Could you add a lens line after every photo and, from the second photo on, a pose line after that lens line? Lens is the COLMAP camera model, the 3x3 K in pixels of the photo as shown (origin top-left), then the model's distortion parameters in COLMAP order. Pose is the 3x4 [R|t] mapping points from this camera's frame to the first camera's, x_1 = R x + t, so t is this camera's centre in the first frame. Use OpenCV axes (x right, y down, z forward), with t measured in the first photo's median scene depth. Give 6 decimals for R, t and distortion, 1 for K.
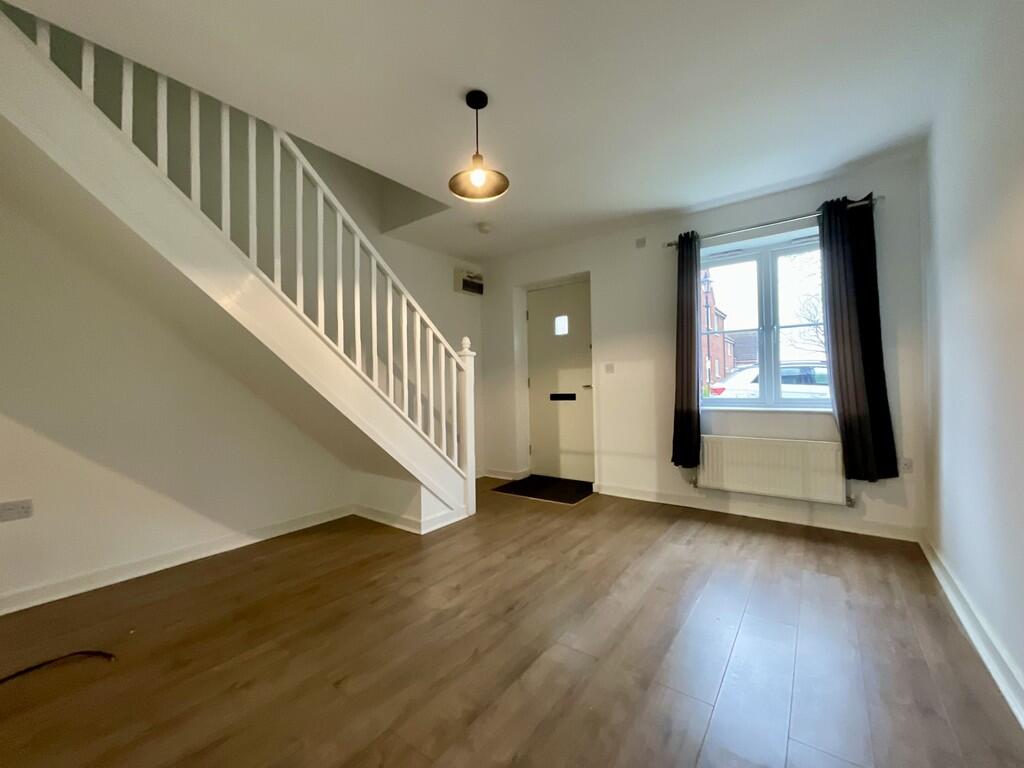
lens RADIAL K [[409.7, 0, 532.0], [0, 409.7, 382.1], [0, 0, 1]] dist [-0.000169, -0.000017]
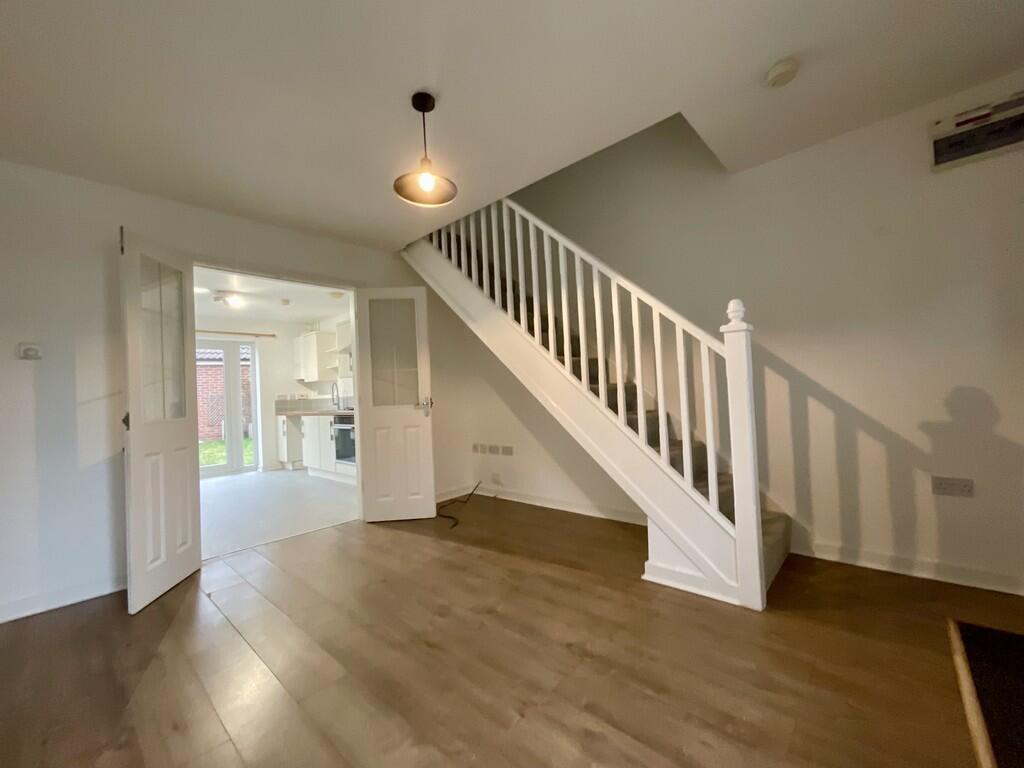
lens RADIAL K [[416.2, 0, 501.5], [0, 416.2, 384.6], [0, 0, 1]] dist [0.014707, 0.000013]
pose [[-0.135228, 0.002180, -0.990812, 0.601028], [0.054556, 0.998497, -0.005249, -0.006526], [0.989311, -0.054765, -0.135143, 0.934957]]
